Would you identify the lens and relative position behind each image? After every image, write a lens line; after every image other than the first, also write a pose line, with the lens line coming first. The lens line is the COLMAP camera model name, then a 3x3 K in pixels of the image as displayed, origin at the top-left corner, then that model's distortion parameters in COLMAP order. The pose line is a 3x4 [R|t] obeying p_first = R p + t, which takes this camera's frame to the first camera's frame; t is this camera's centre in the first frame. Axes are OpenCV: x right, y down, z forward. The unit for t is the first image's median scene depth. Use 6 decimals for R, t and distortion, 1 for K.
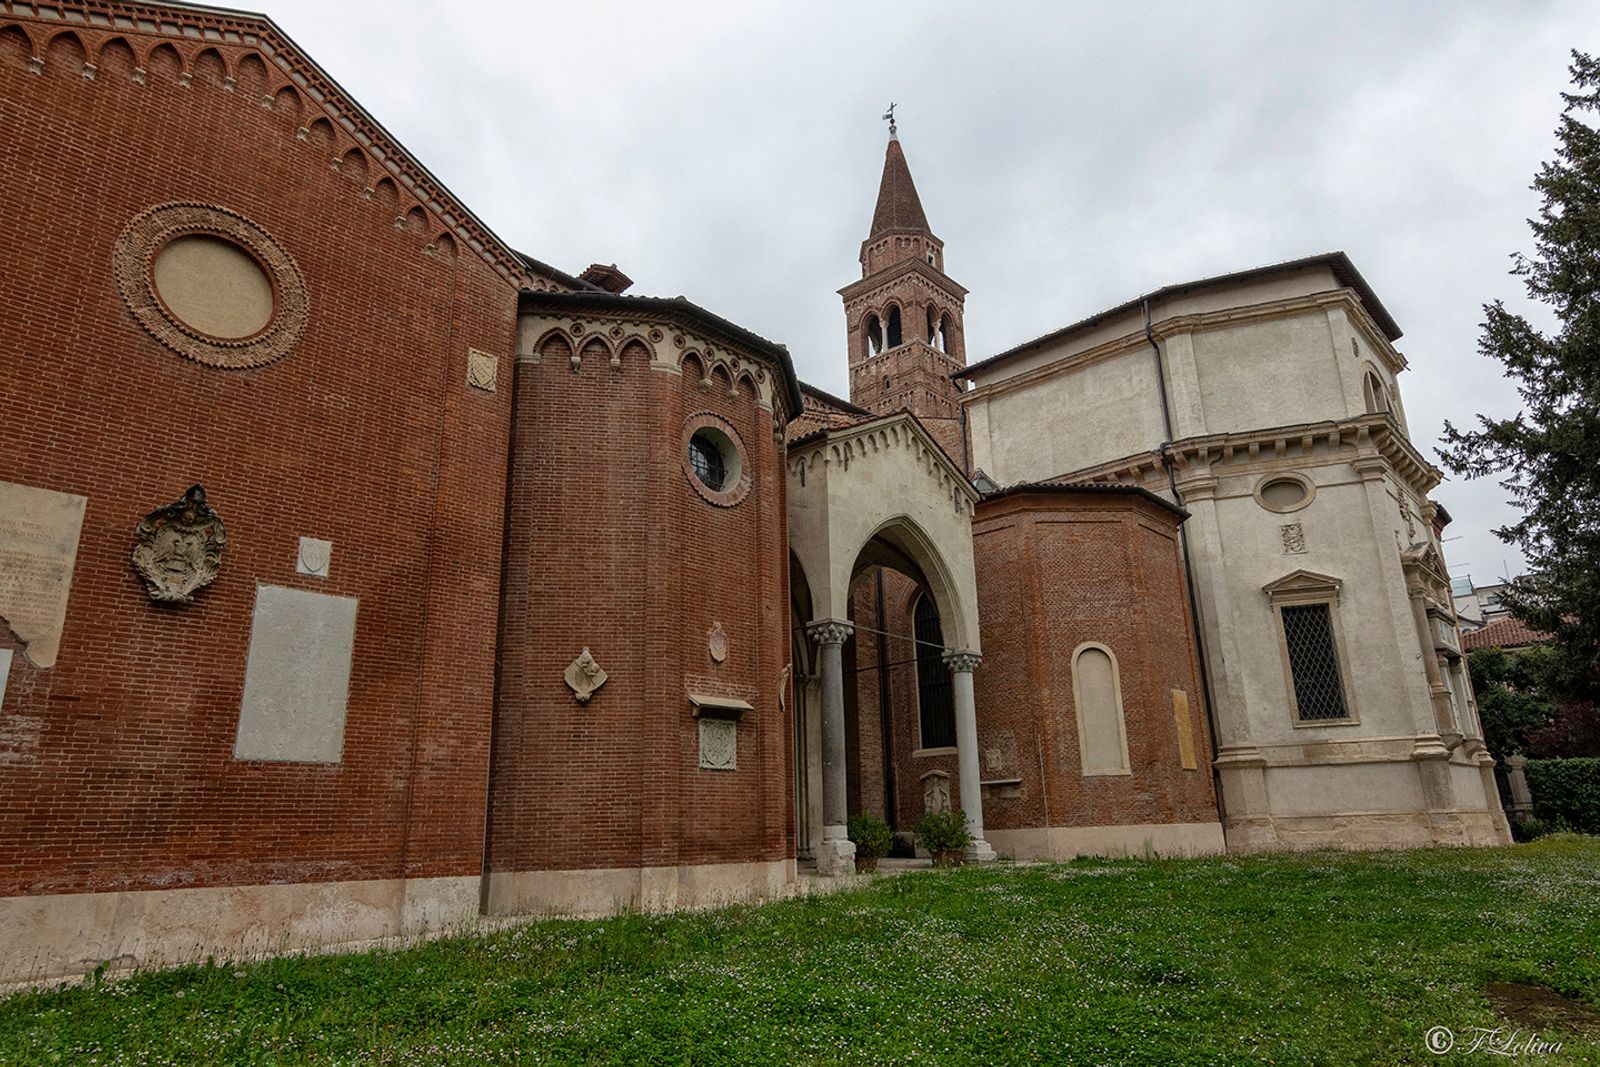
lens RADIAL K [[999.9, 0, 801.4], [0, 999.9, 528.4], [0, 0, 1]] dist [0.000981, 0.002964]
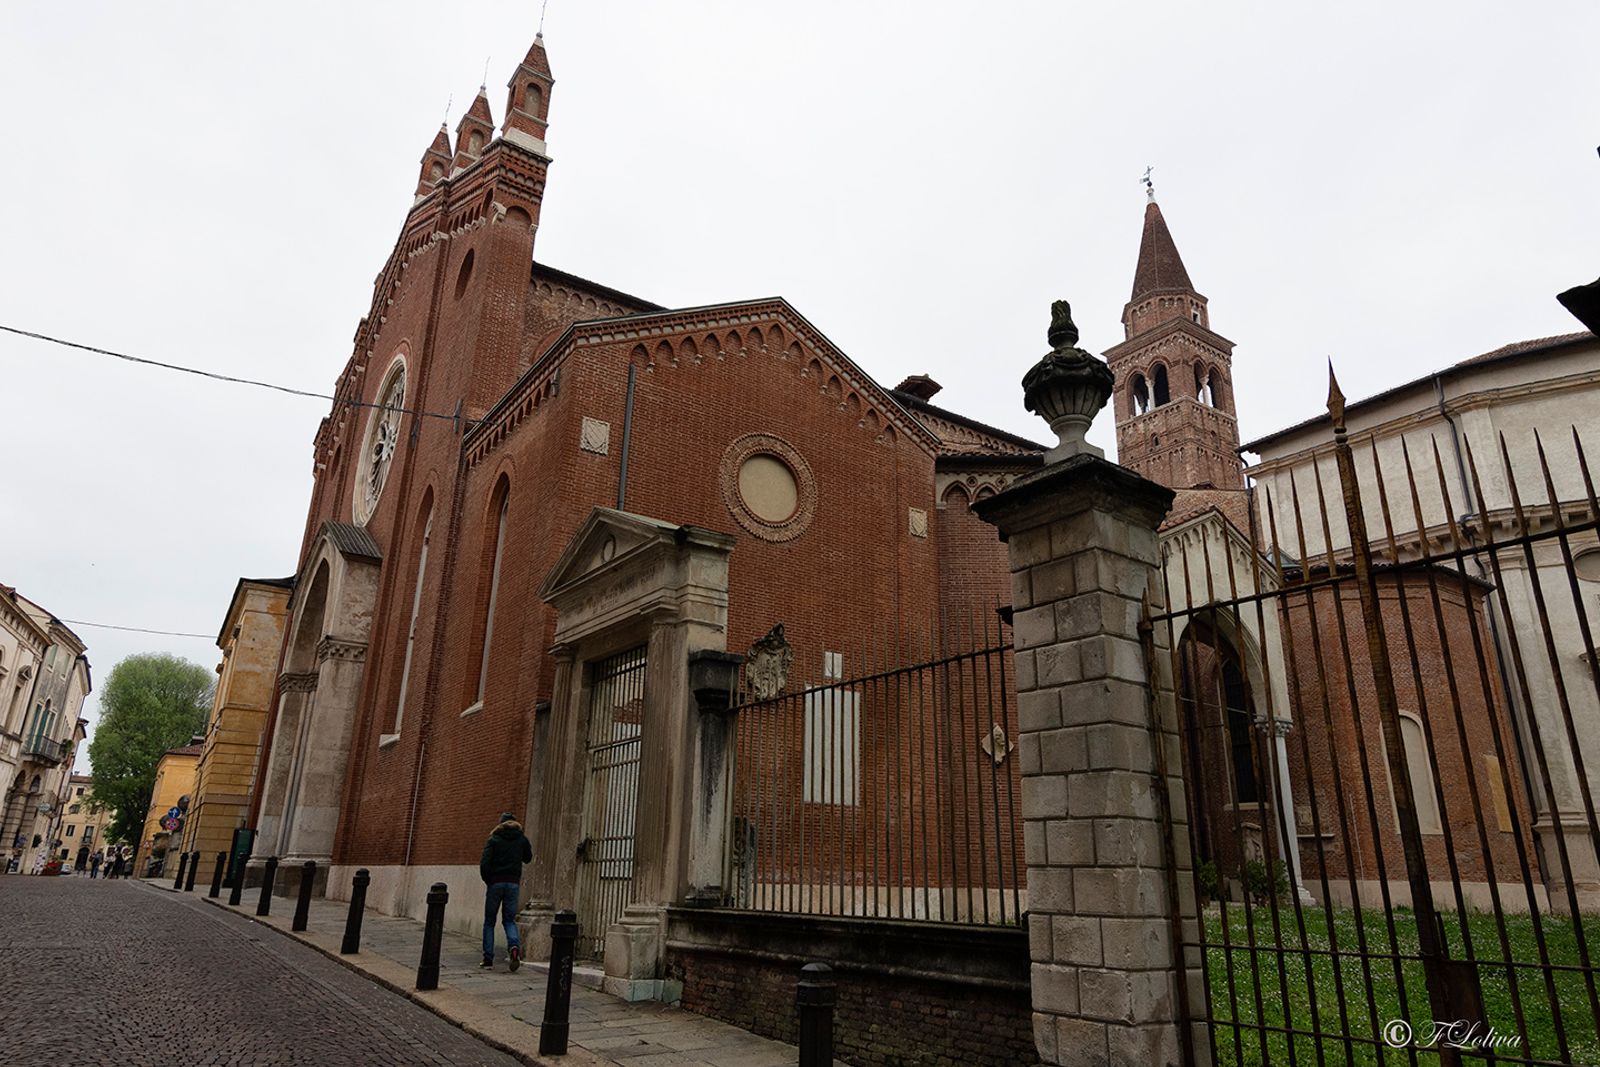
lens RADIAL K [[999.9, 0, 801.4], [0, 999.9, 528.4], [0, 0, 1]] dist [0.000981, 0.002964]
pose [[0.972665, -0.027945, -0.230525, -0.092291], [0.019791, 0.999096, -0.037611, -0.059744], [0.231368, 0.032020, 0.972339, -0.232182]]
